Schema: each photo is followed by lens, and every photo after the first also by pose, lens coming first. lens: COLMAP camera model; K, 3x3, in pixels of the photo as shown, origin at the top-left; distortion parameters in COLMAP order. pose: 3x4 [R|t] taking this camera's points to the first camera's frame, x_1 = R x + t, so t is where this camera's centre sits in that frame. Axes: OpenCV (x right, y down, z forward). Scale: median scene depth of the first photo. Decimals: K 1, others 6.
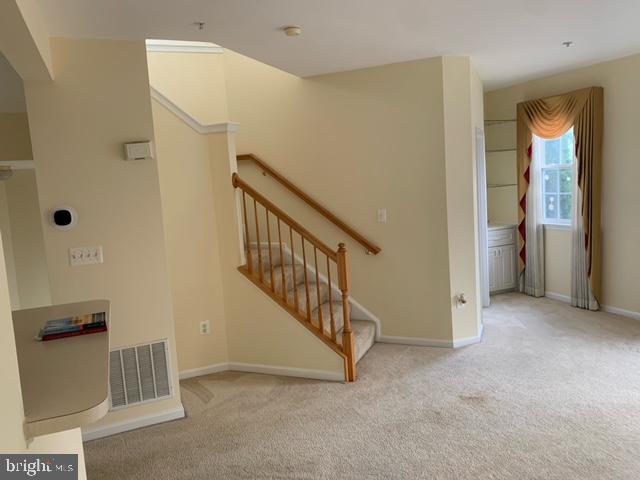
lens RADIAL K [[488.0, 0, 316.2], [0, 488.0, 236.9], [0, 0, 1]] dist [0.058810, -0.075816]
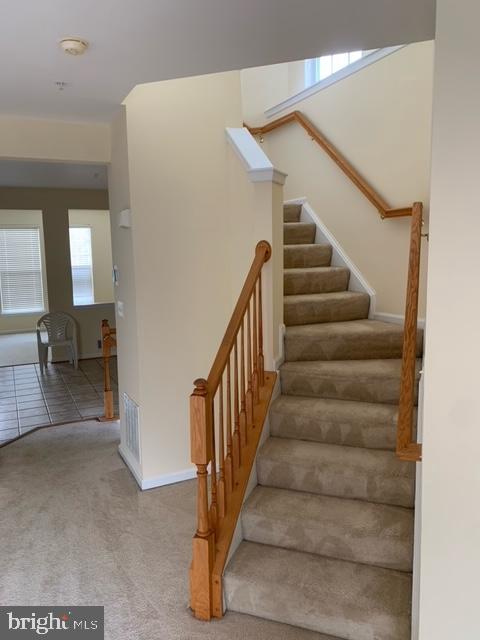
lens RADIAL K [[488.0, 0, 240.0], [0, 488.0, 320.0], [0, 0, 1]] dist [0.058810, -0.075816]
pose [[0.056721, 0.207676, -0.976552, 0.654684], [-0.099165, 0.974462, 0.201471, -0.190617], [0.993453, 0.085412, 0.075867, 1.103055]]
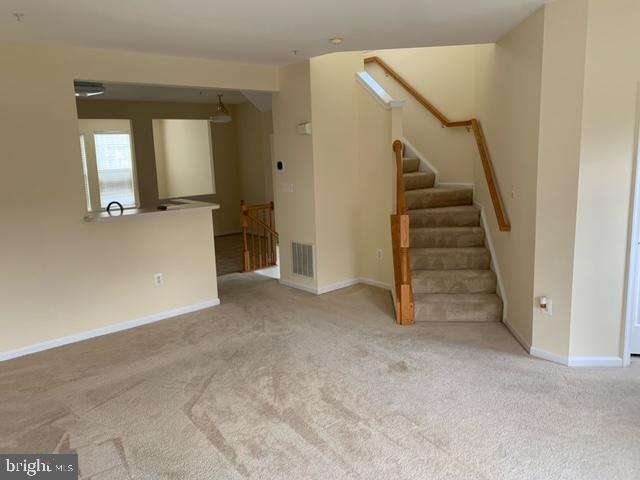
lens RADIAL K [[488.0, 0, 316.2], [0, 488.0, 236.9], [0, 0, 1]] dist [0.058810, -0.075816]
pose [[0.310664, 0.219111, -0.924921, 1.195228], [-0.096555, 0.975310, 0.198616, -0.142690], [0.945603, 0.027603, 0.324149, 0.473166]]
